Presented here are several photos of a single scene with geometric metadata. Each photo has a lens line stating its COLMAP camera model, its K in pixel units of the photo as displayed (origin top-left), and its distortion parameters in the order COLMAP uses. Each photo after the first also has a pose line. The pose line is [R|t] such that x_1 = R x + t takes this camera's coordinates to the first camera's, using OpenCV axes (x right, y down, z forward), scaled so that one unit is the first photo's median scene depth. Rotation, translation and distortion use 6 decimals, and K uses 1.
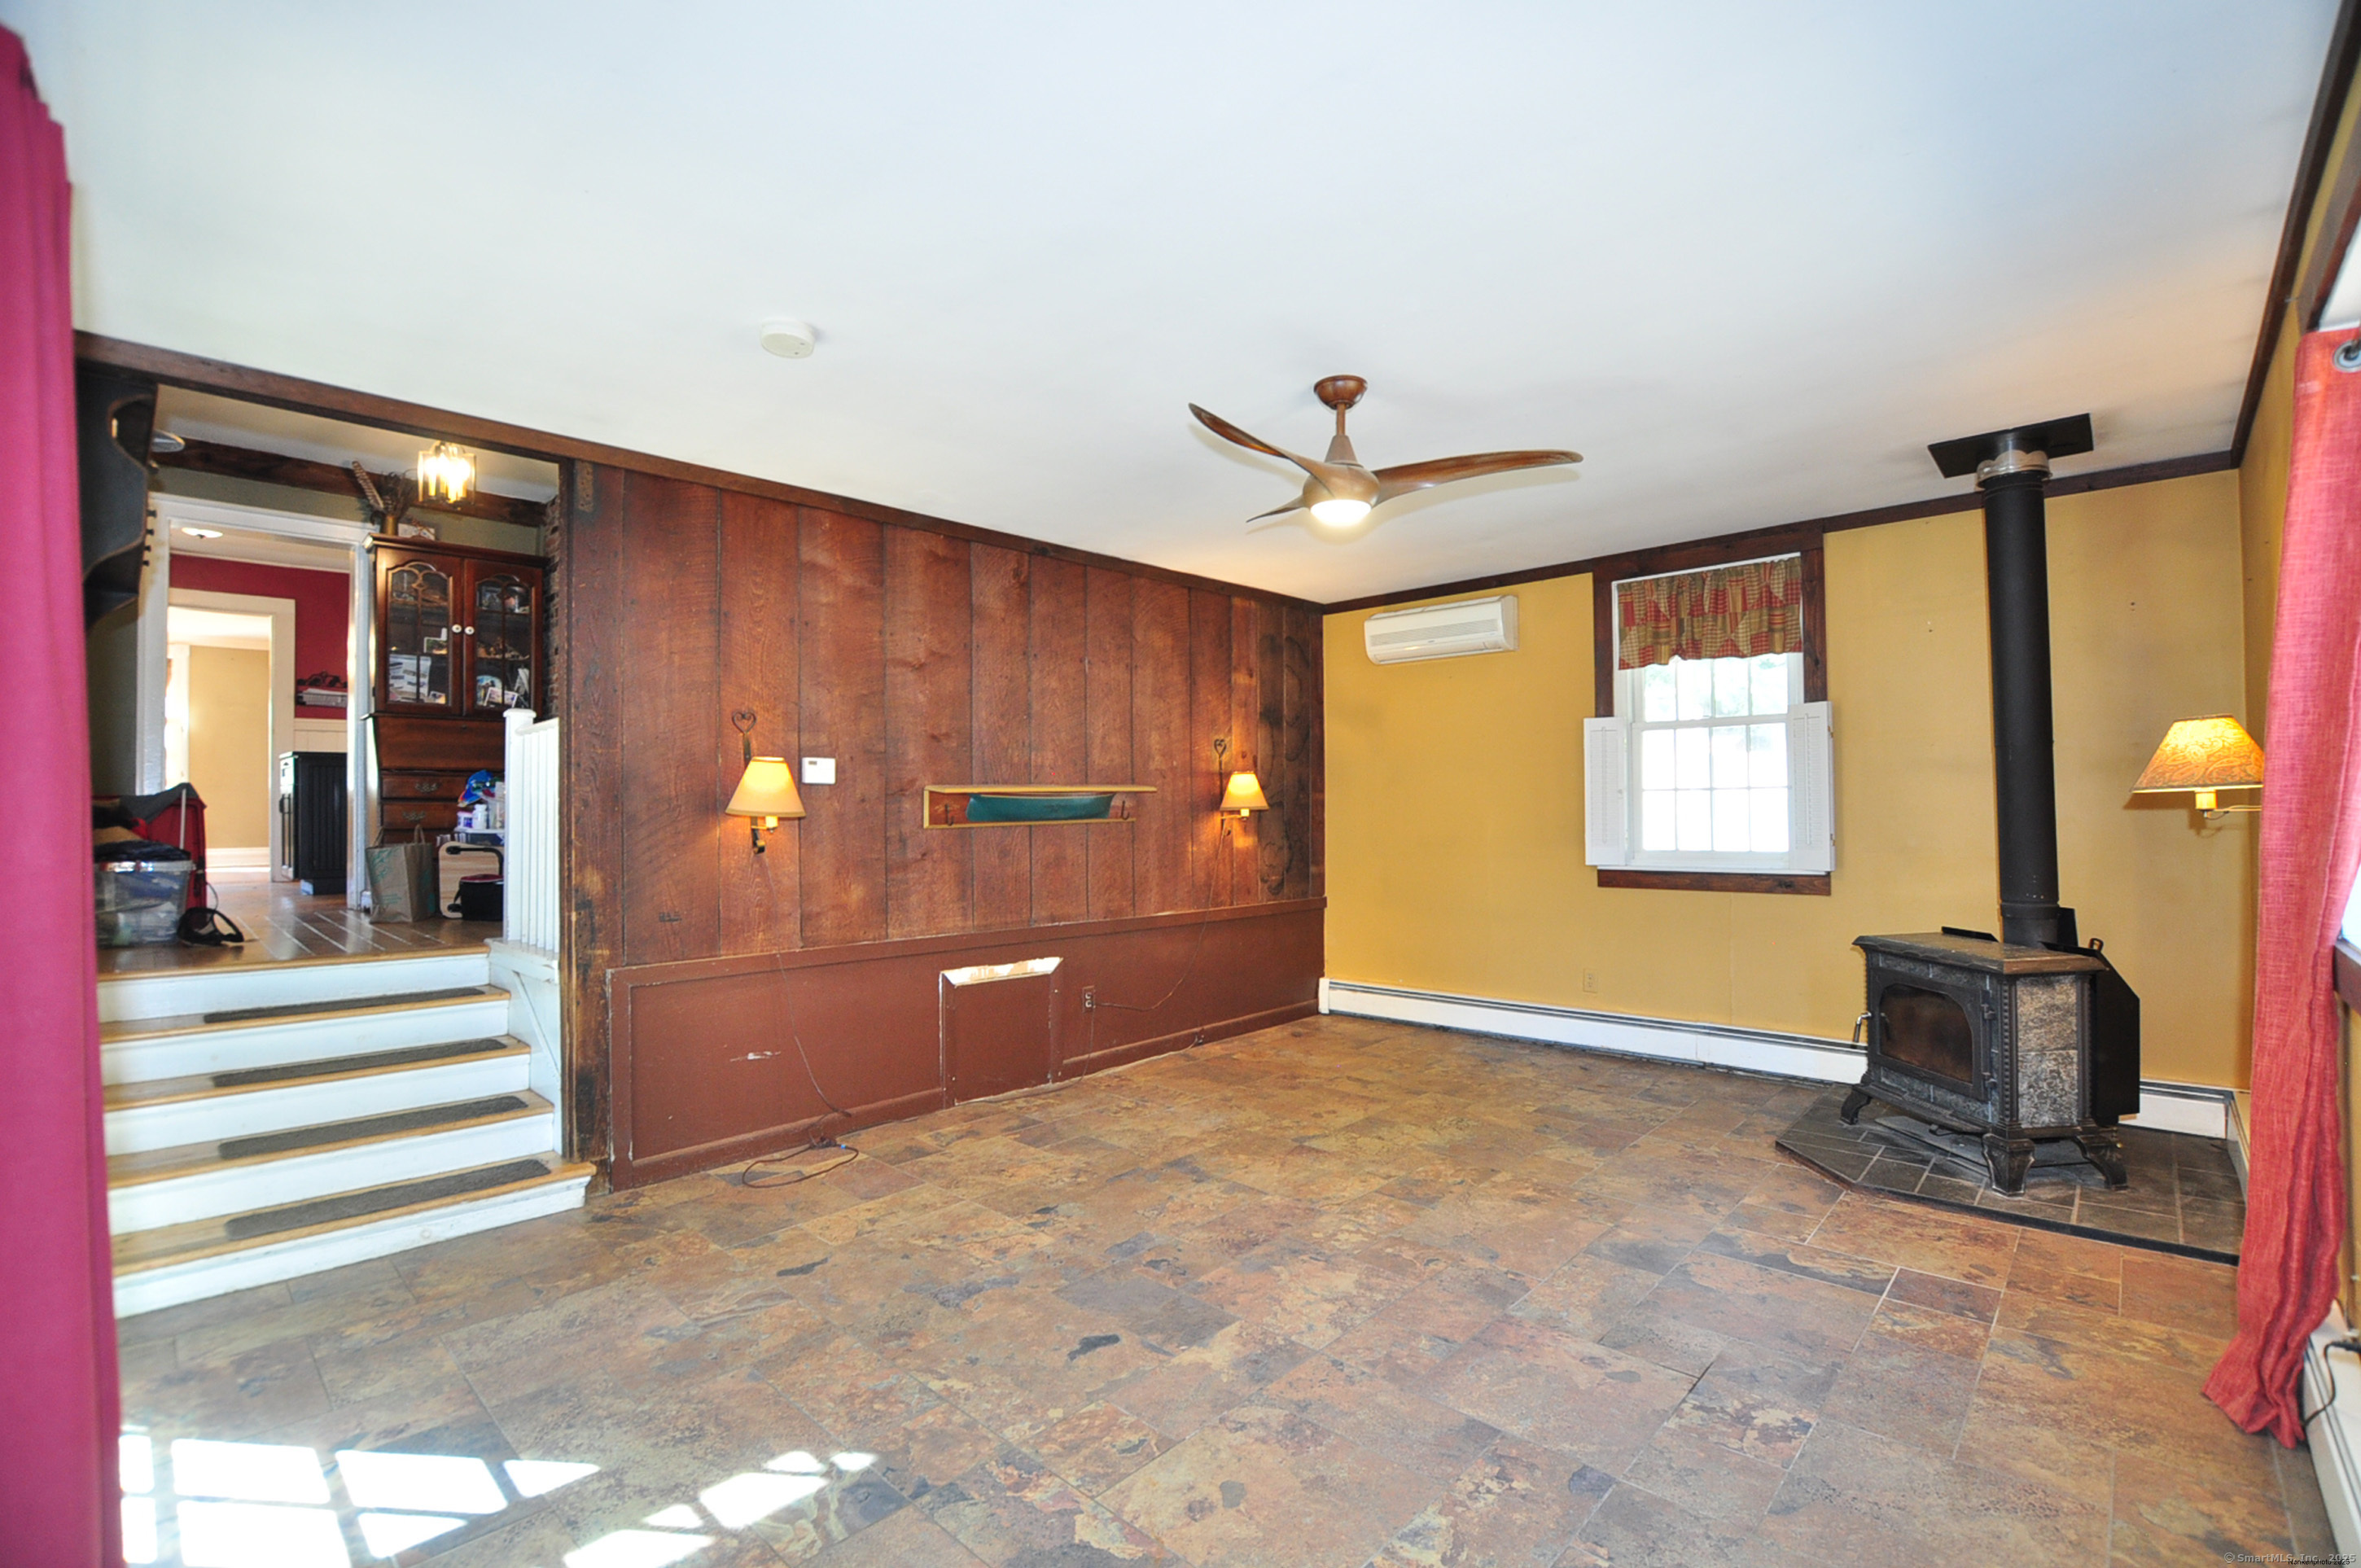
lens RADIAL K [[1059.7, 0, 1189.6], [0, 1059.7, 796.5], [0, 0, 1]] dist [-0.024700, 0.000223]
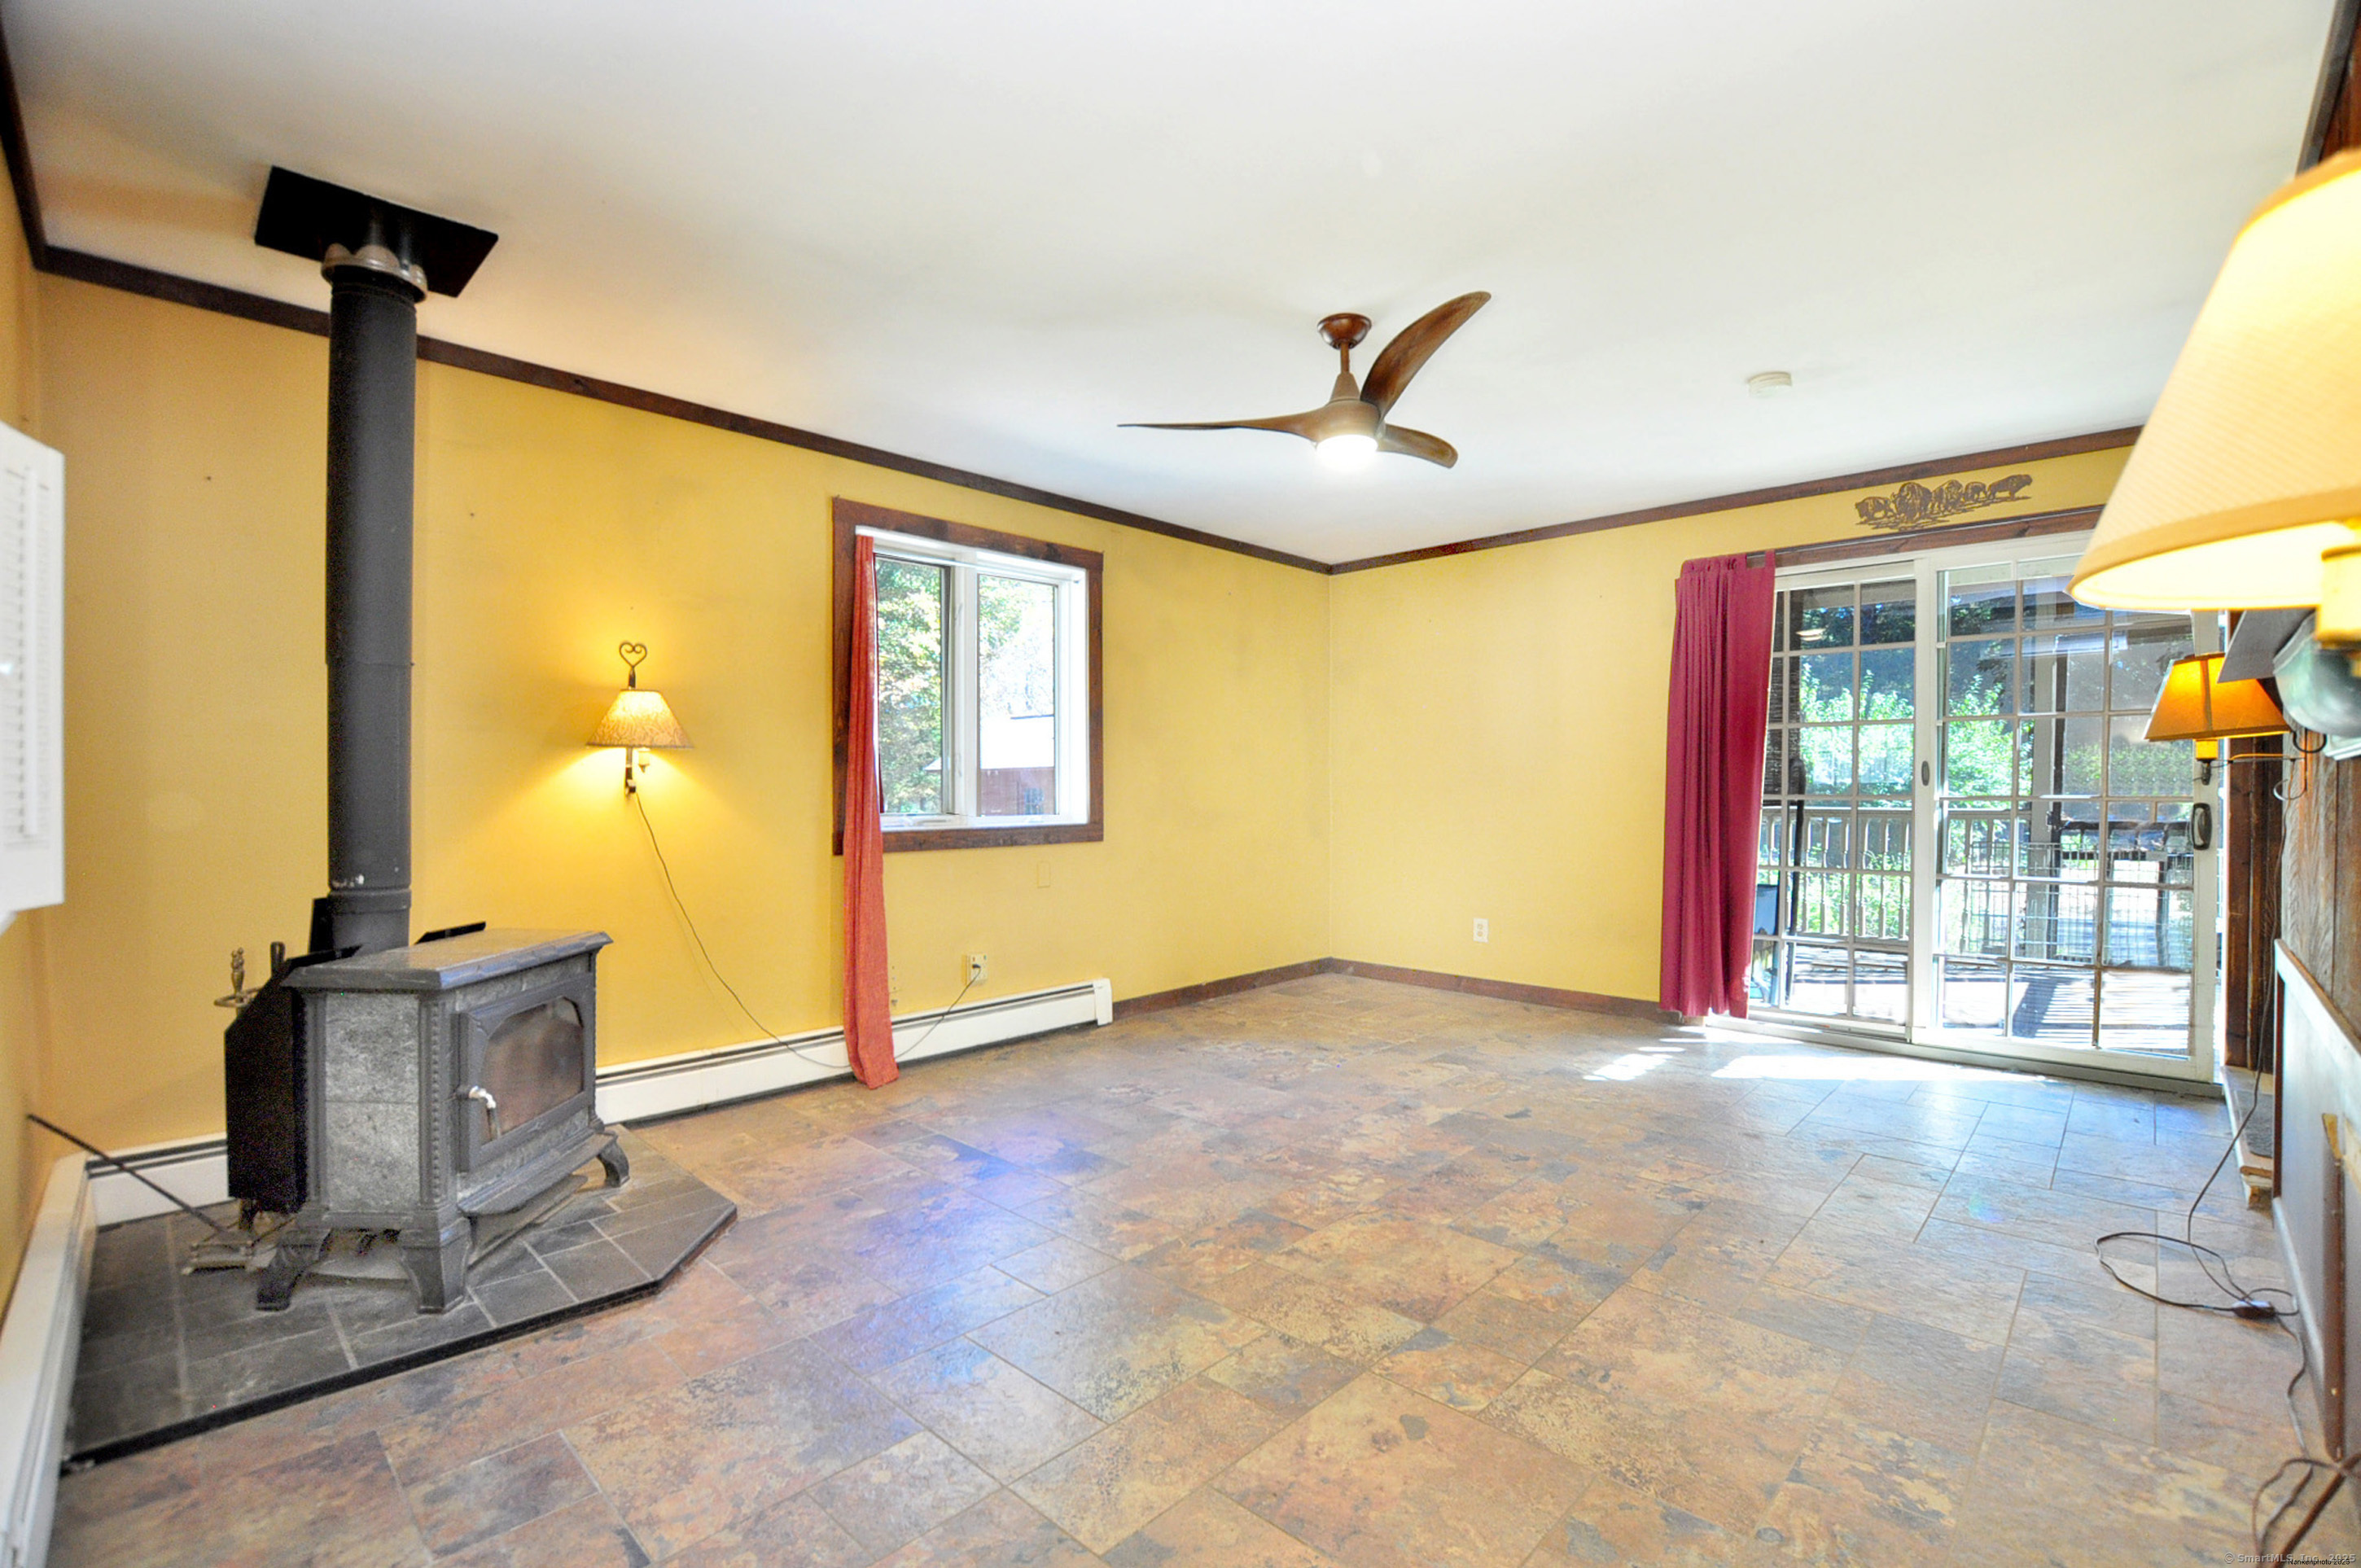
lens RADIAL K [[1059.7, 0, 1189.6], [0, 1059.7, 796.5], [0, 0, 1]] dist [-0.024700, 0.000223]
pose [[-0.999900, 0.012773, 0.006027, 0.287426], [0.012739, 0.999903, -0.005699, 0.058359], [-0.006099, -0.005622, -0.999966, 1.987070]]
